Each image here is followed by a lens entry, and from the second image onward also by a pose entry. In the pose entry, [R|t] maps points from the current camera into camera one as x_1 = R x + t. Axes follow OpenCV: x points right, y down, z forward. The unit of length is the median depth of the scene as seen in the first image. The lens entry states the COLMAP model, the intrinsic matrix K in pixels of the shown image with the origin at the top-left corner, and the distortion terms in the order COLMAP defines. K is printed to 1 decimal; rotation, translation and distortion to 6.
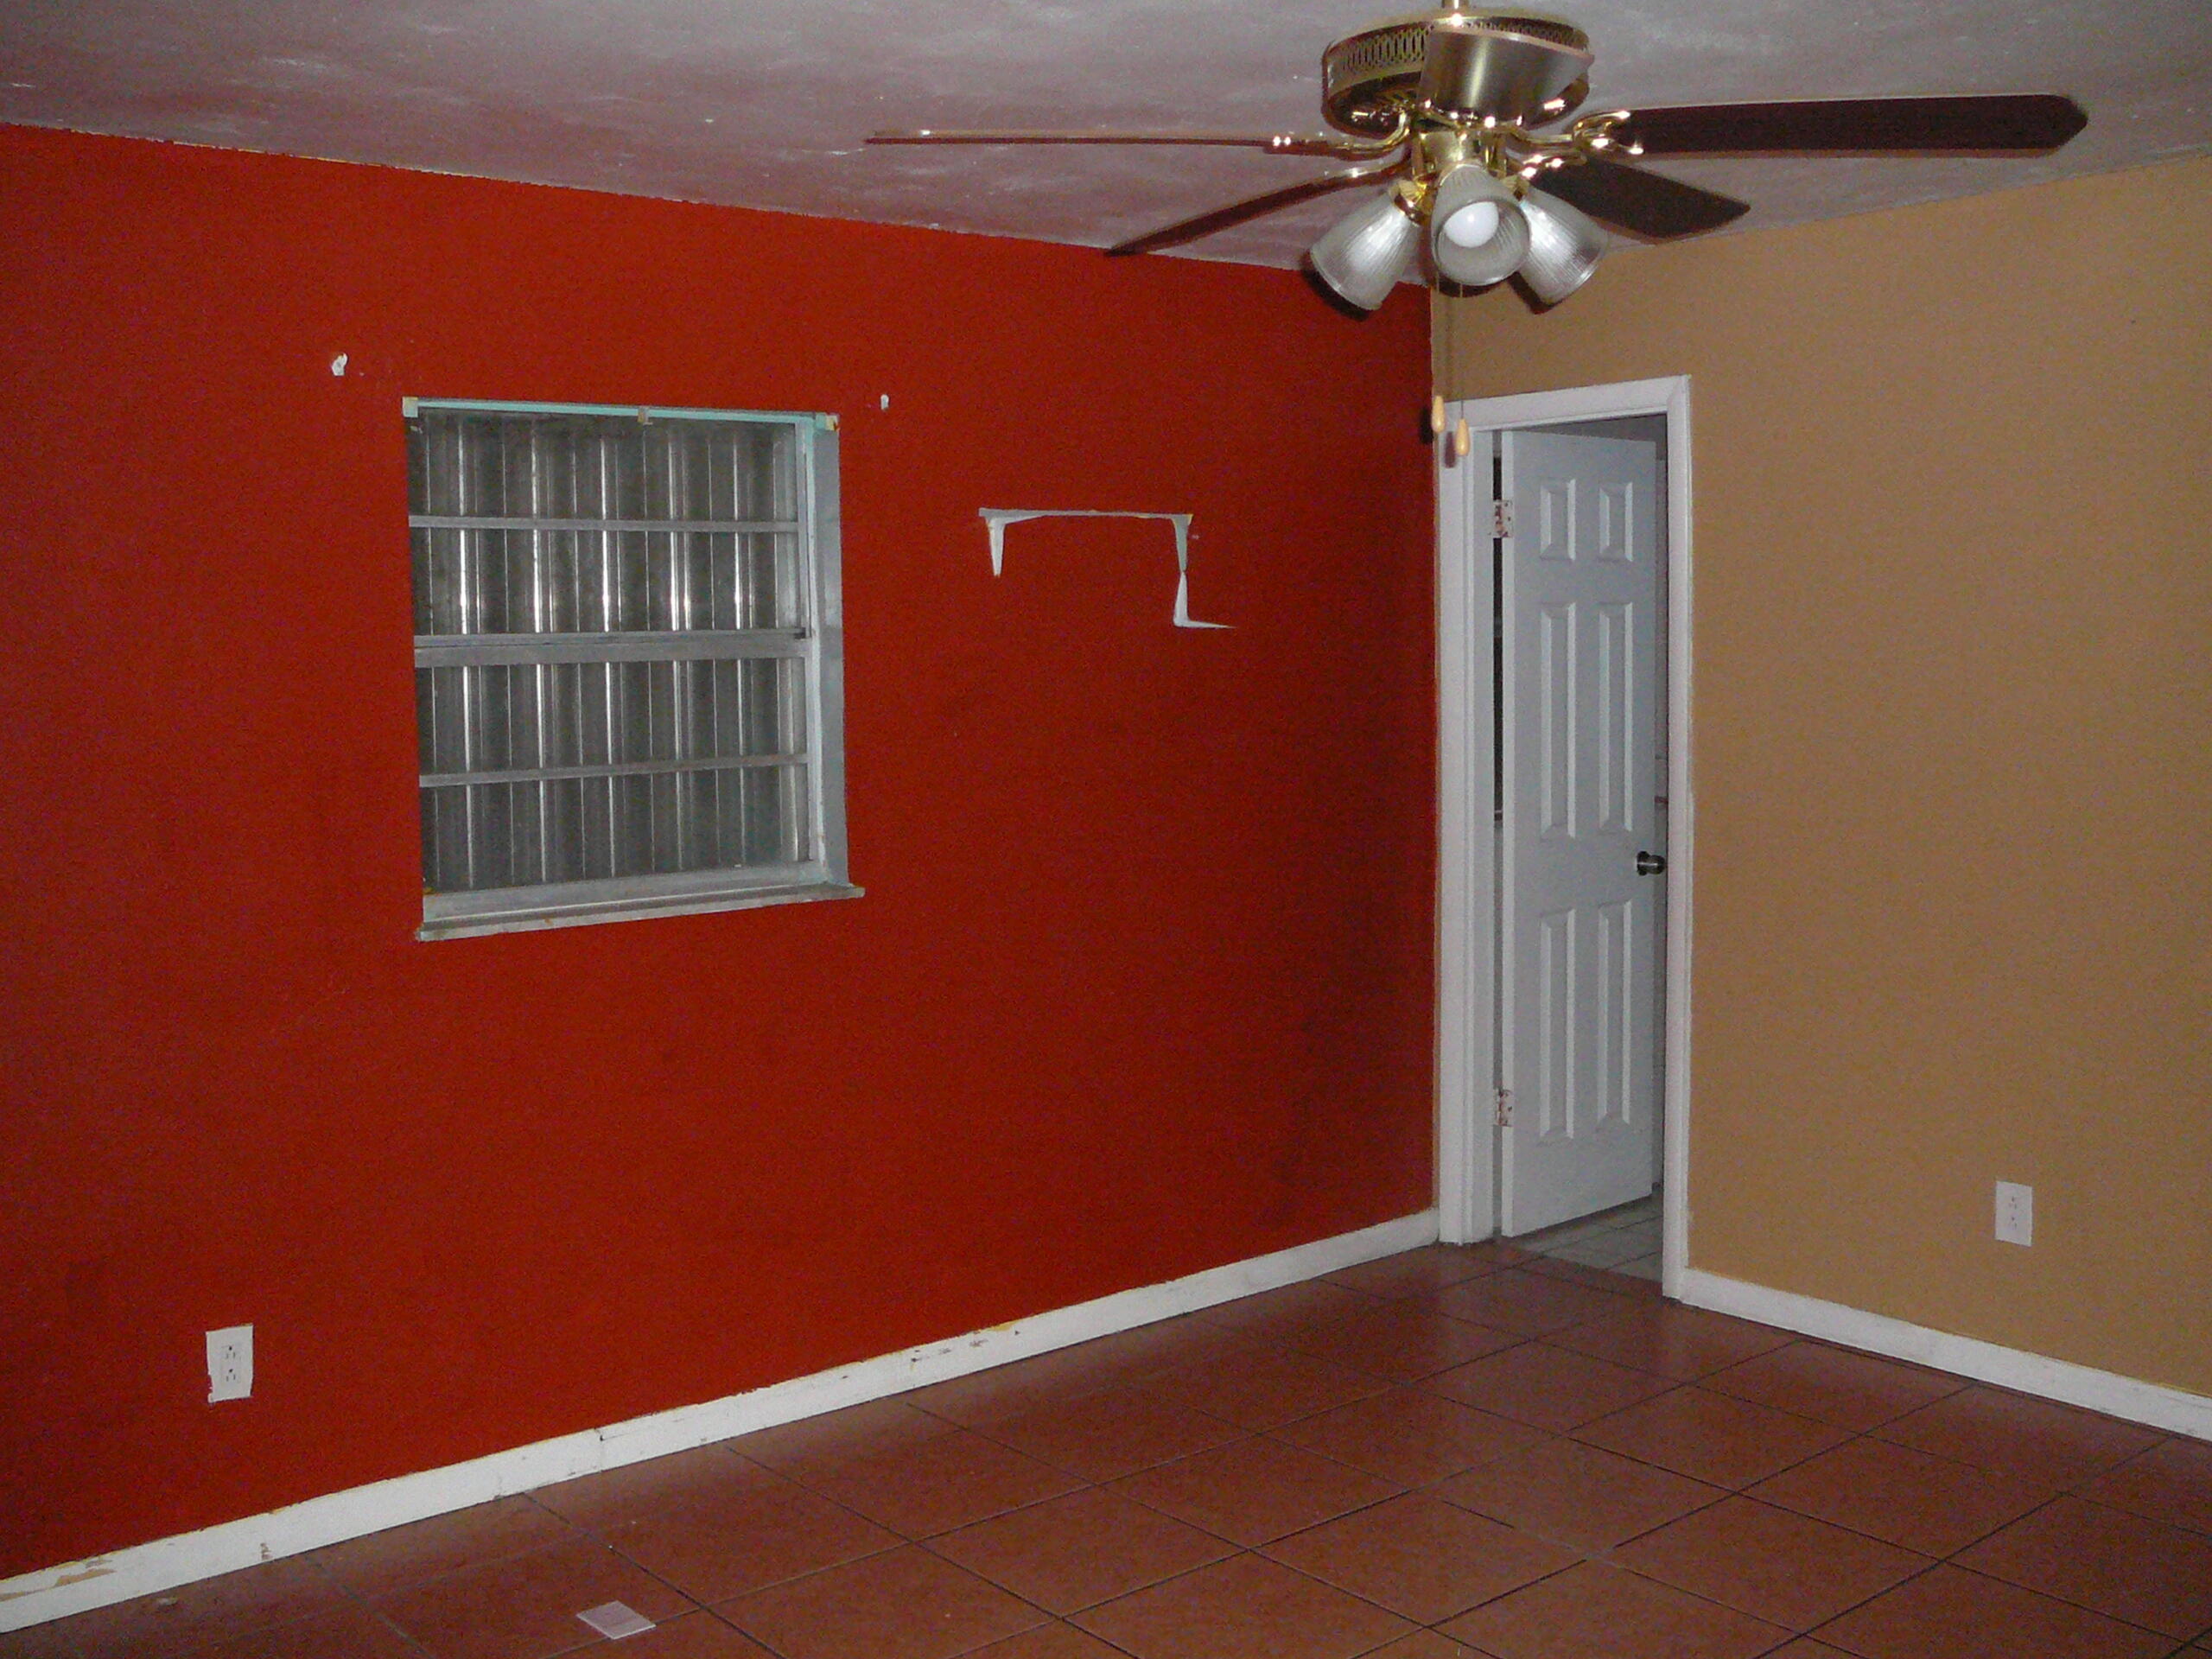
lens RADIAL K [[2319.8, 0, 1110.1], [0, 2319.8, 819.3], [0, 0, 1]] dist [-0.038622, 0.000000]
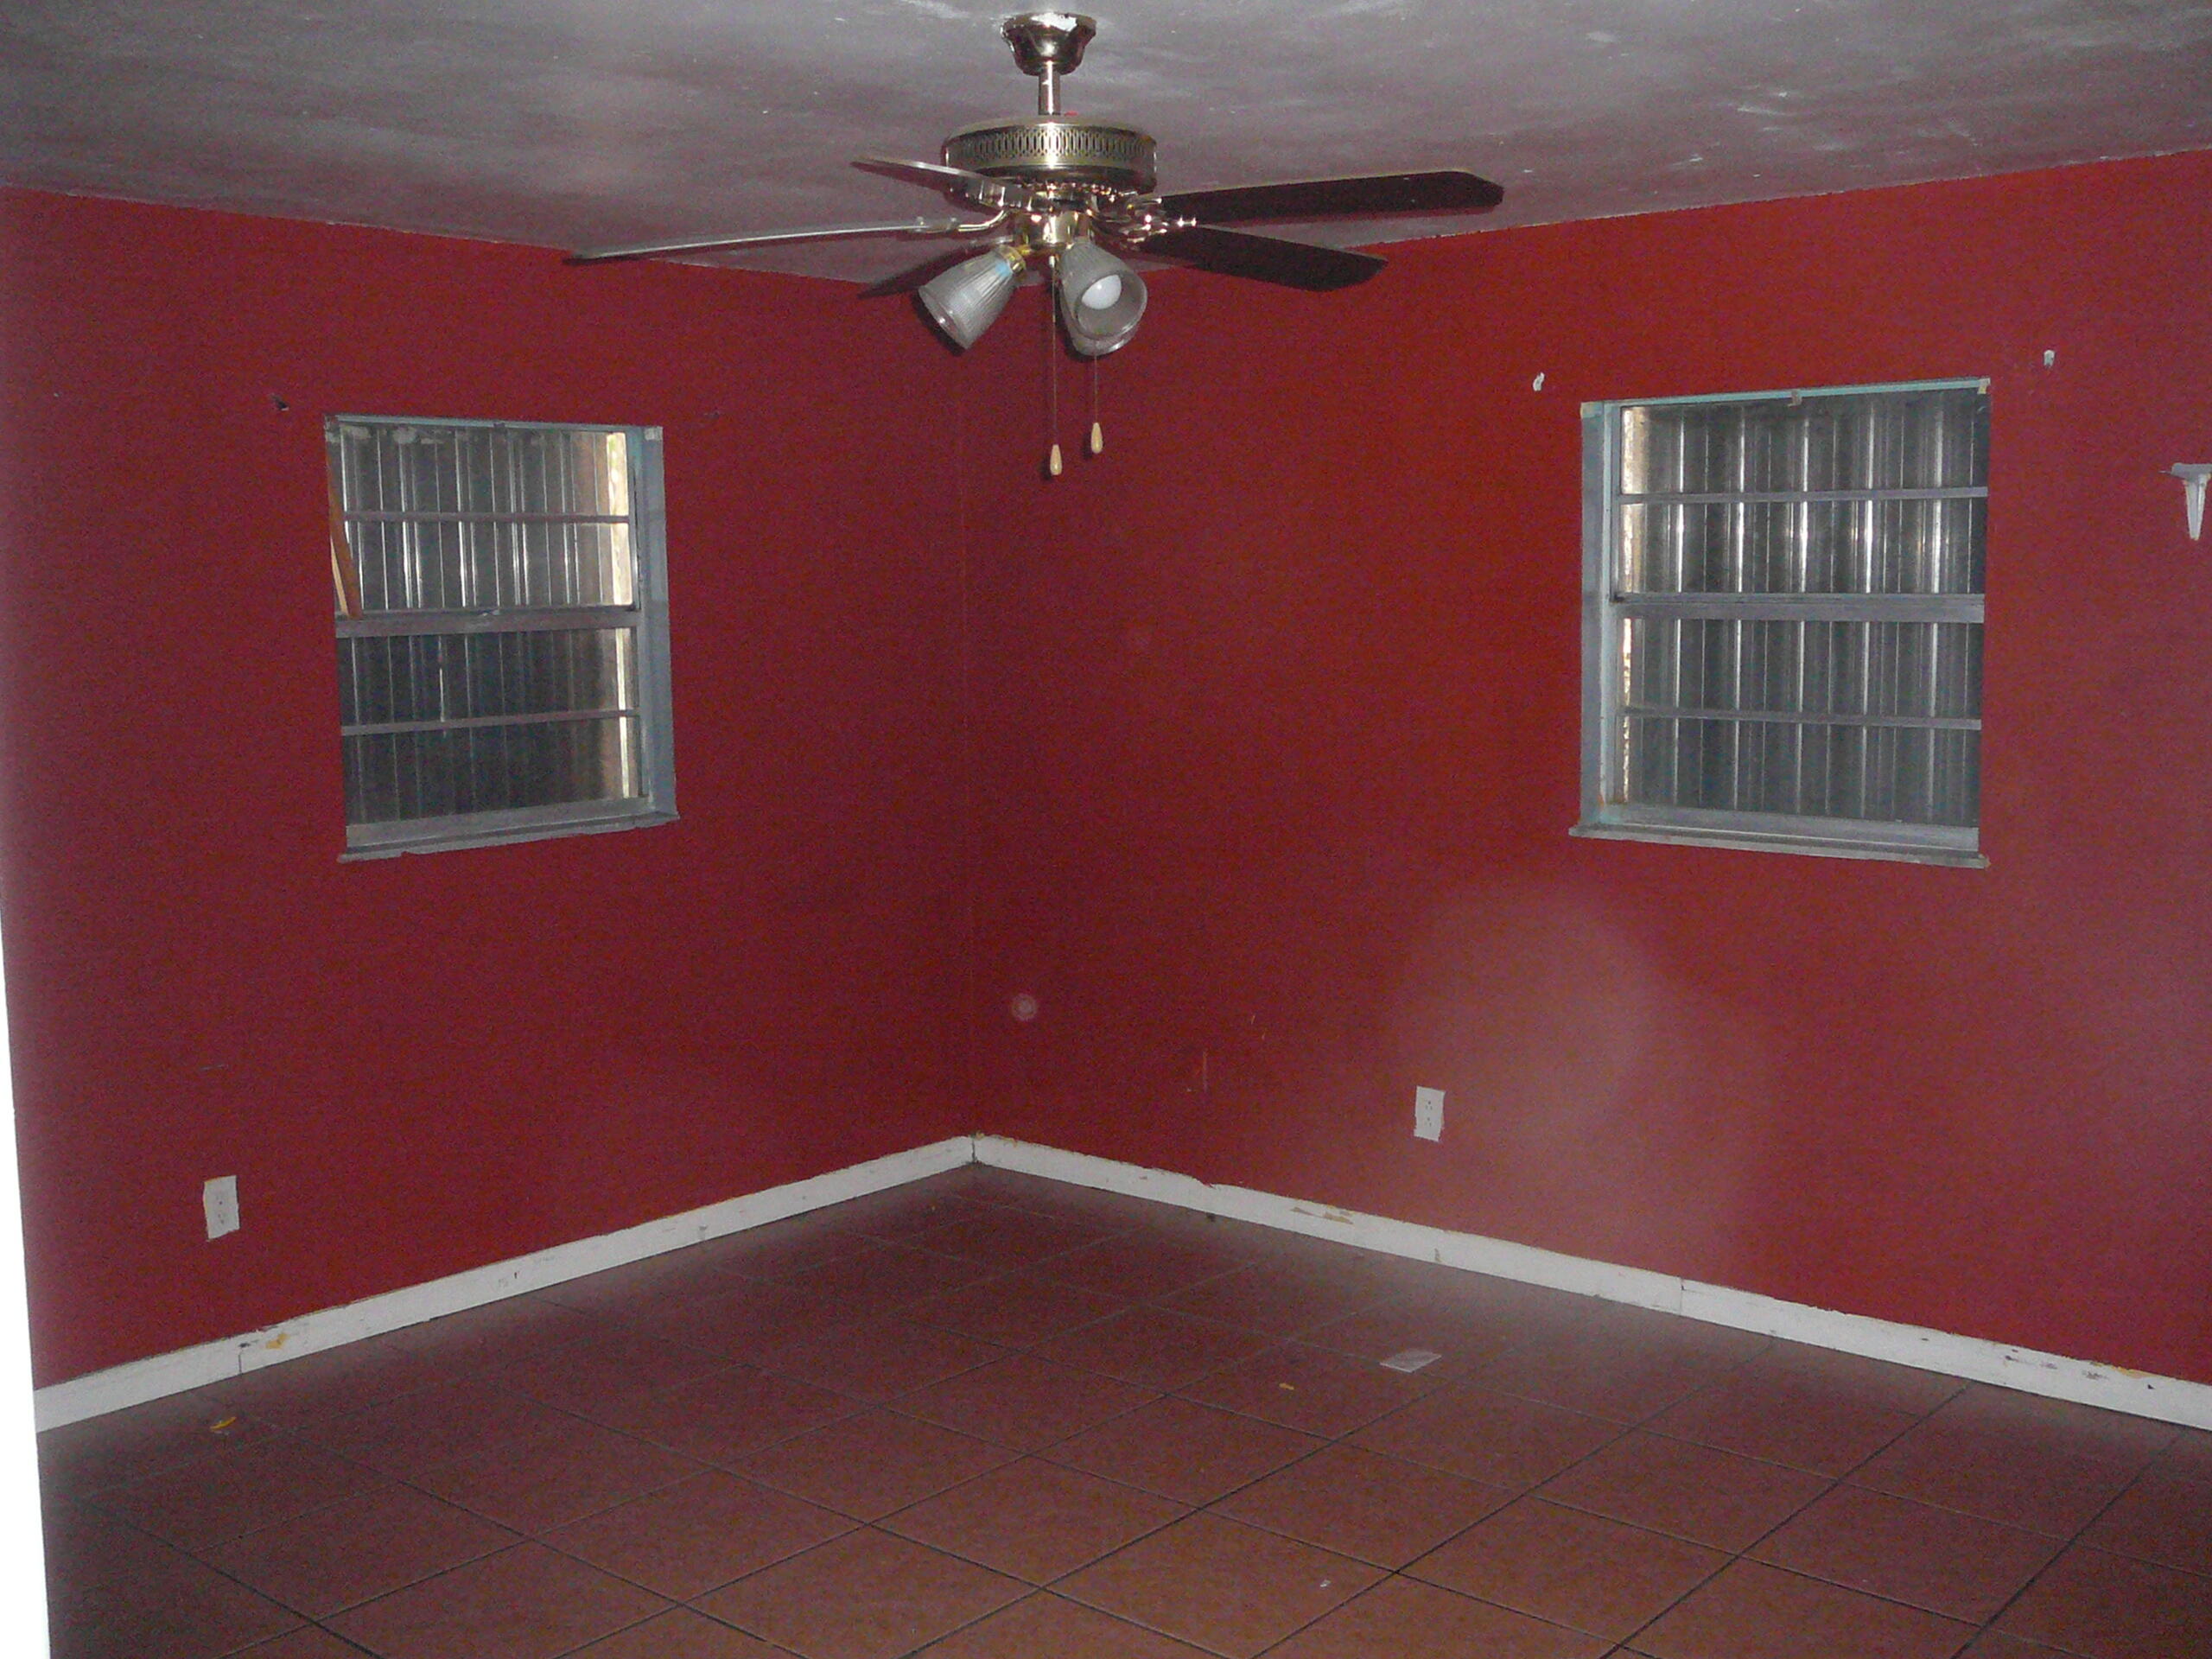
lens RADIAL K [[2319.8, 0, 1109.7], [0, 2319.8, 839.7], [0, 0, 1]] dist [-0.038622, 0.000000]
pose [[0.166030, 0.127816, -0.977802, 0.834160], [-0.082335, 0.989899, 0.115417, -0.065235], [0.982677, 0.061345, 0.174877, 0.495146]]
